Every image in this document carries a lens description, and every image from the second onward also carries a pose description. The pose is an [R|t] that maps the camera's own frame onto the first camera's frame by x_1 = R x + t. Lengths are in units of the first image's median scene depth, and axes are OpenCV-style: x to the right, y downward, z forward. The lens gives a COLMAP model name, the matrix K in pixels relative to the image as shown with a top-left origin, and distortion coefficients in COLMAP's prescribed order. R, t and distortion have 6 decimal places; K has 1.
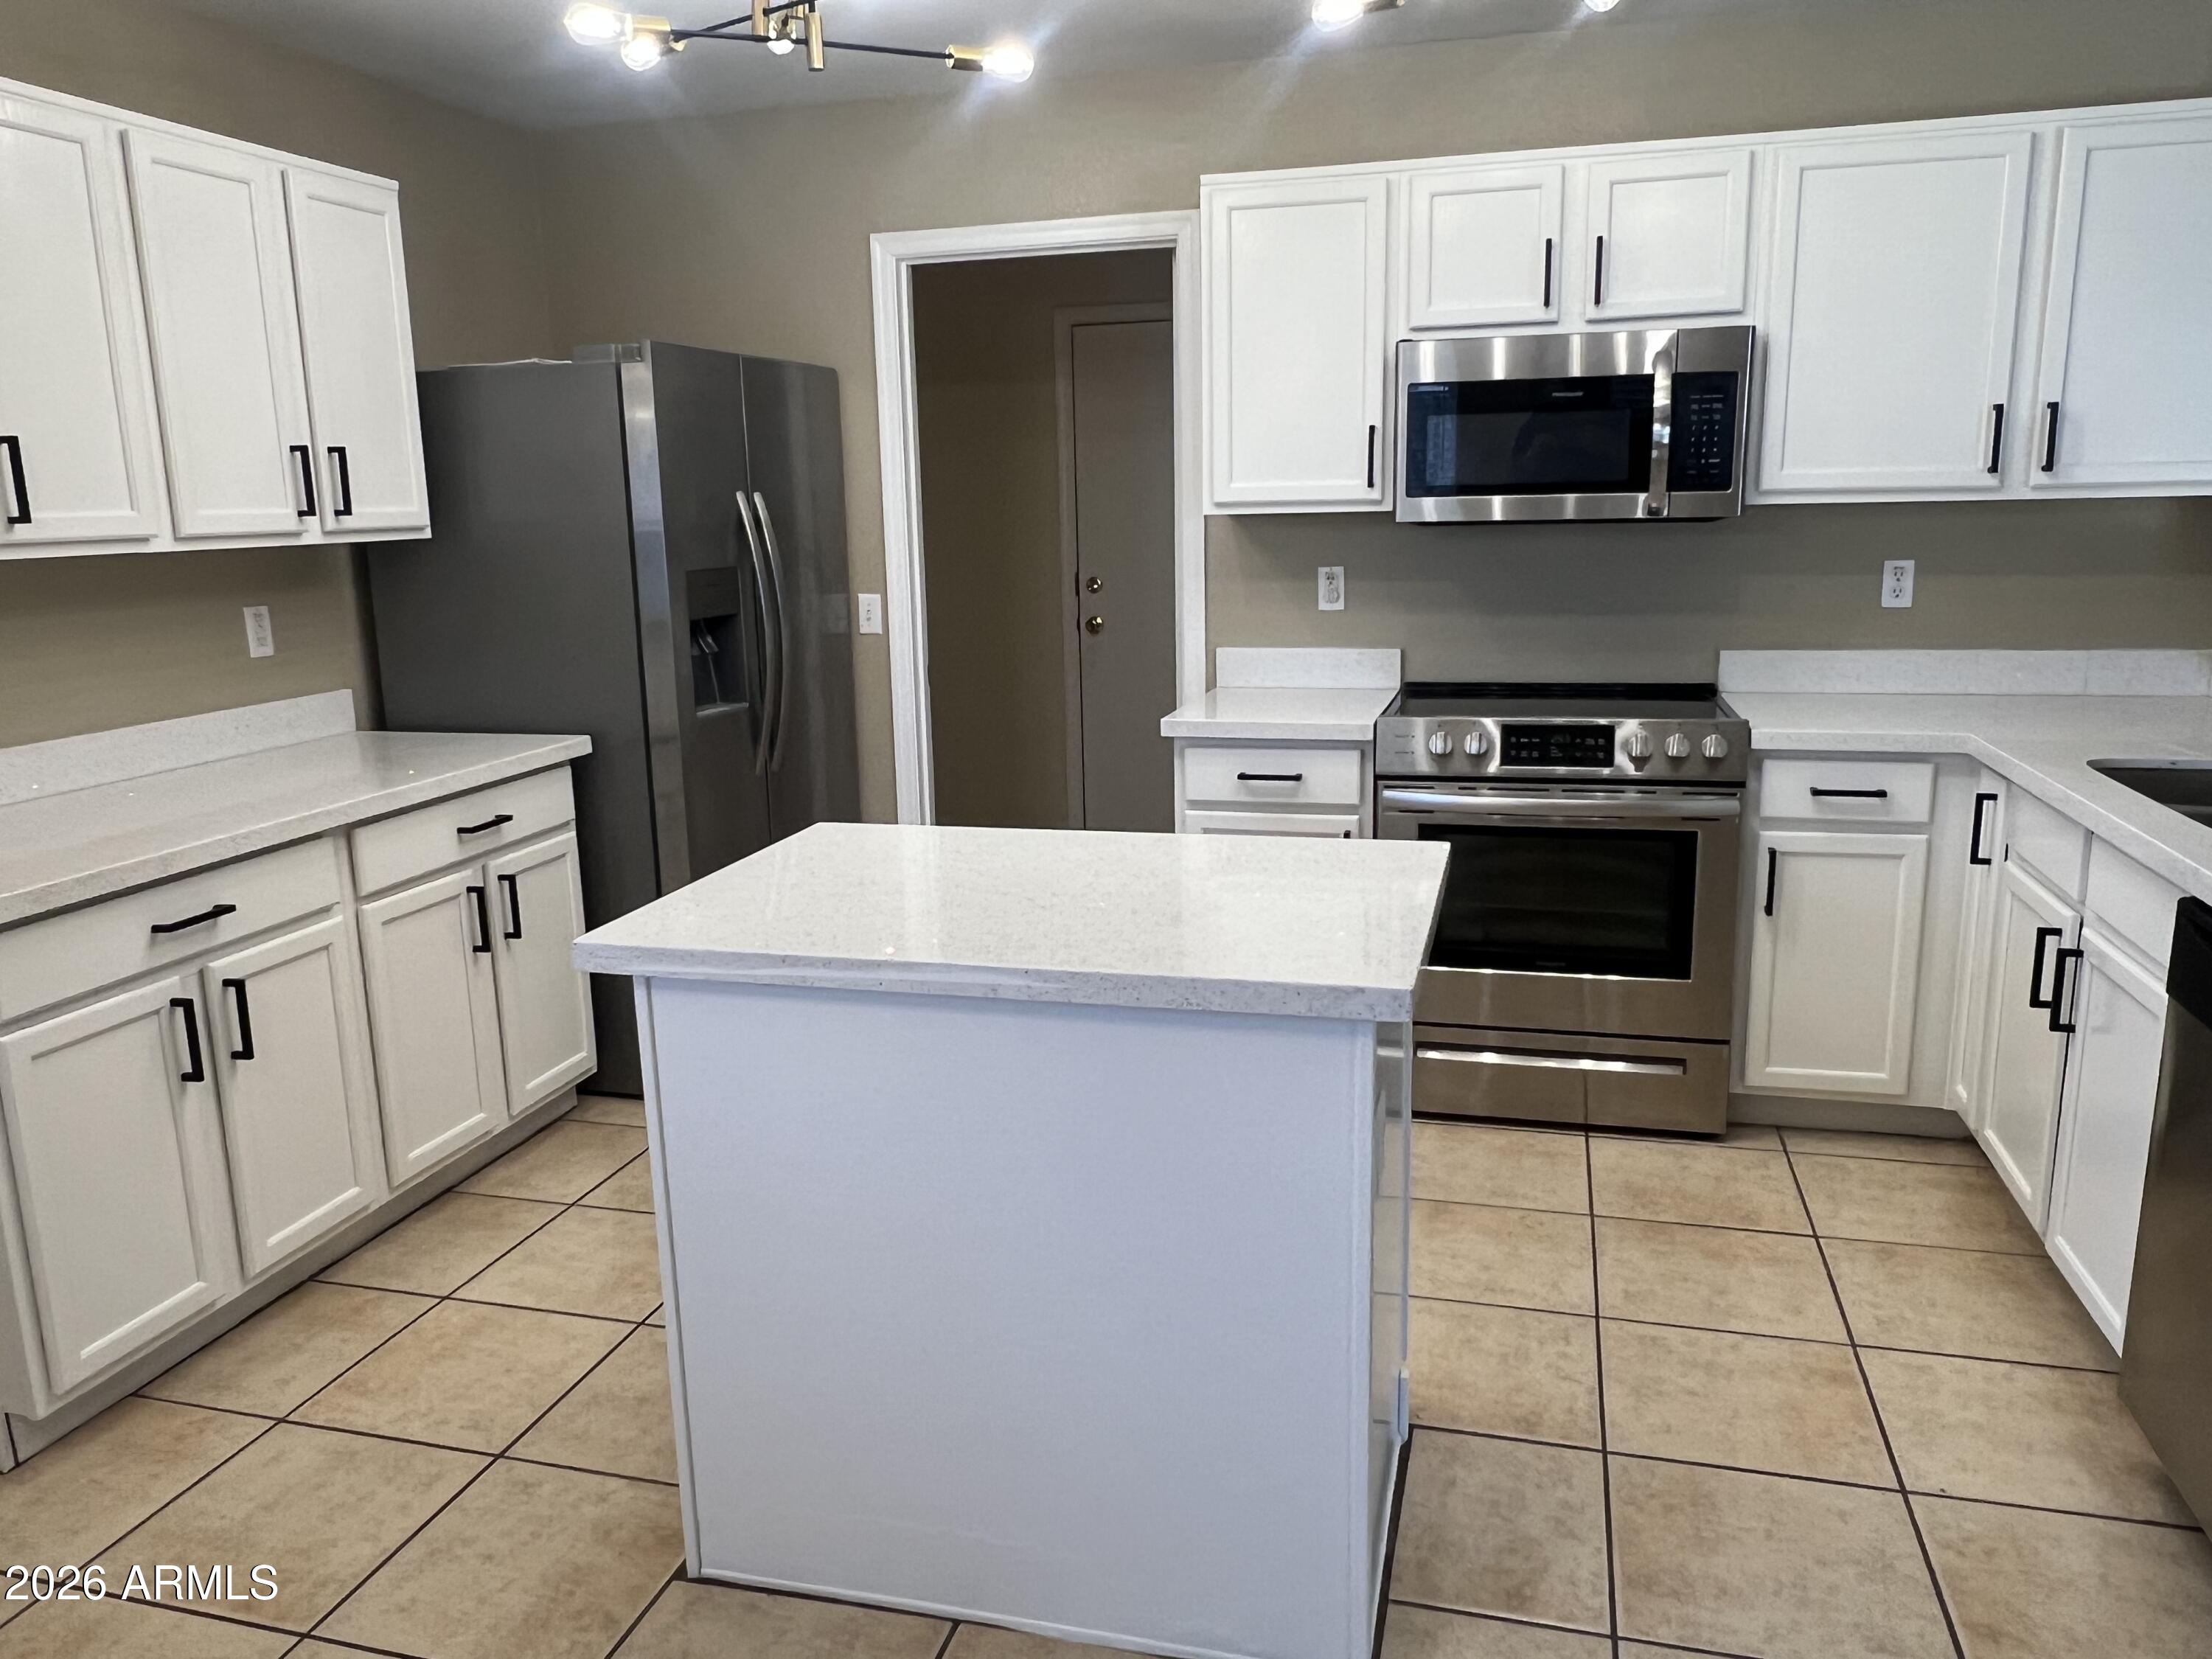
lens RADIAL K [[1621.5, 0, 1097.2], [0, 1621.5, 826.1], [0, 0, 1]] dist [-0.003897, 0.002589]
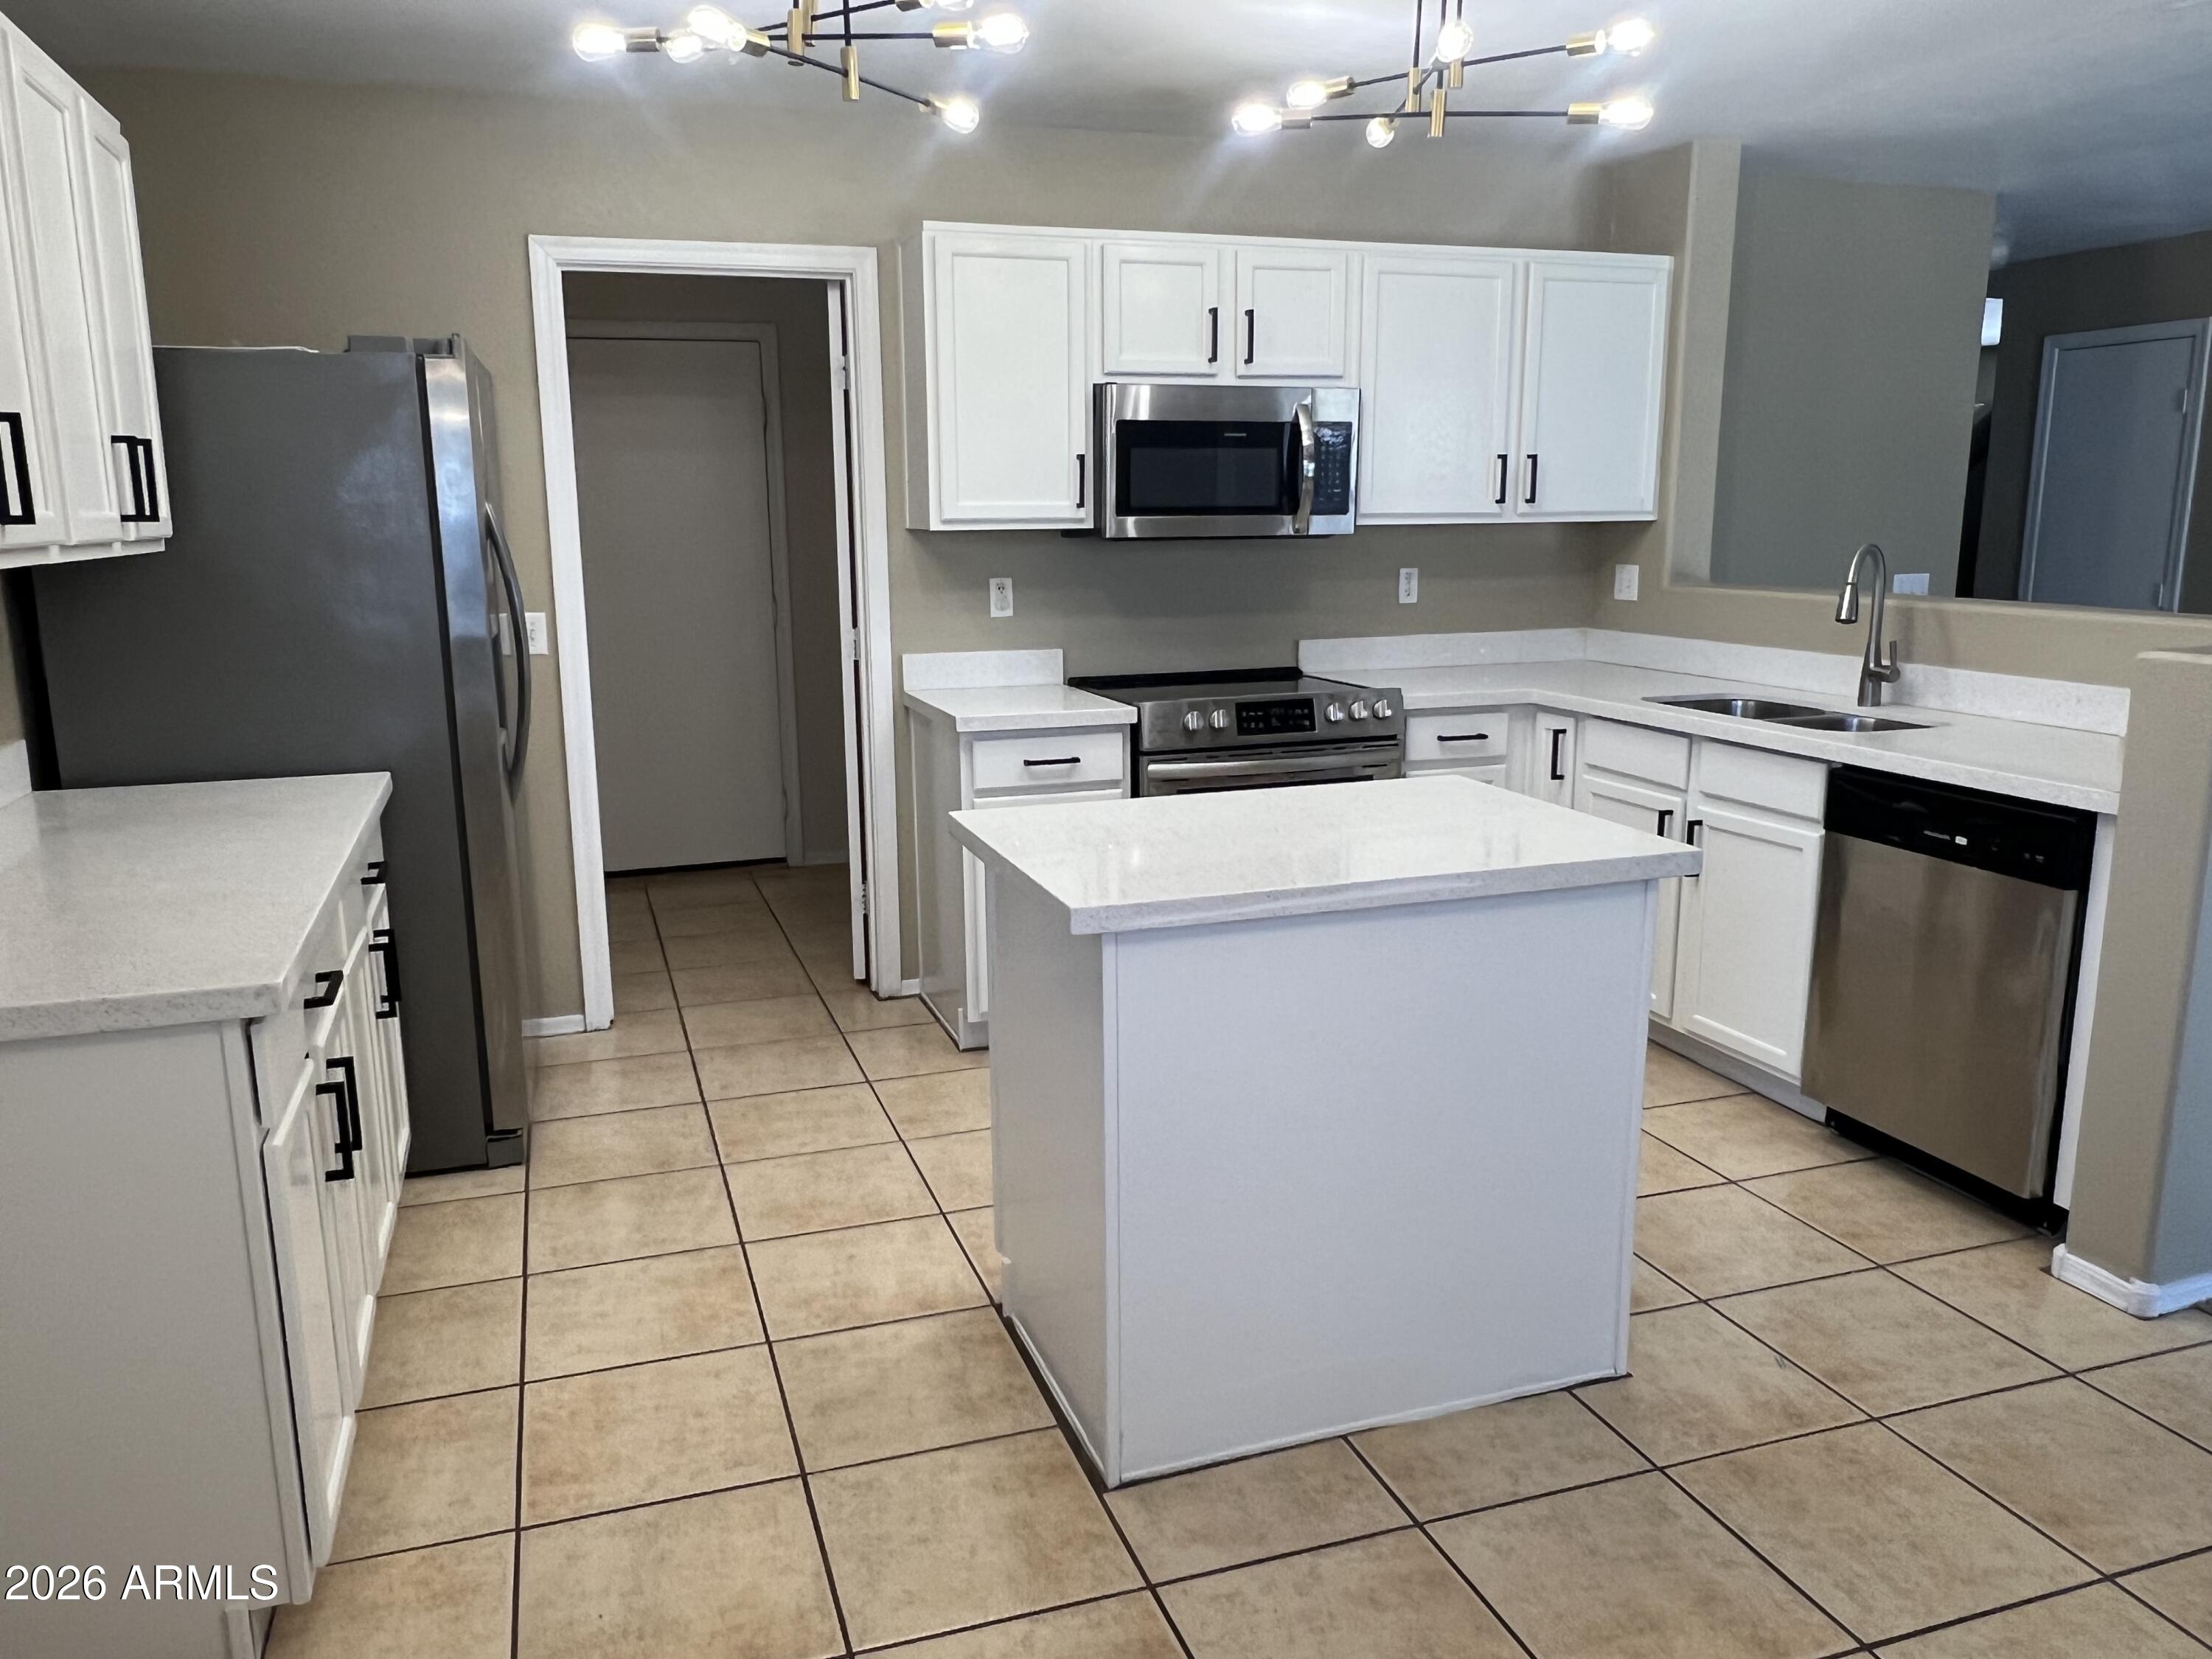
lens RADIAL K [[1621.5, 0, 1097.2], [0, 1621.5, 826.1], [0, 0, 1]] dist [-0.003897, 0.002589]
pose [[0.824183, -0.094084, 0.558454, -0.522606], [0.103413, 0.994526, 0.014931, 0.000960], [-0.556802, 0.045445, 0.829401, 0.048324]]
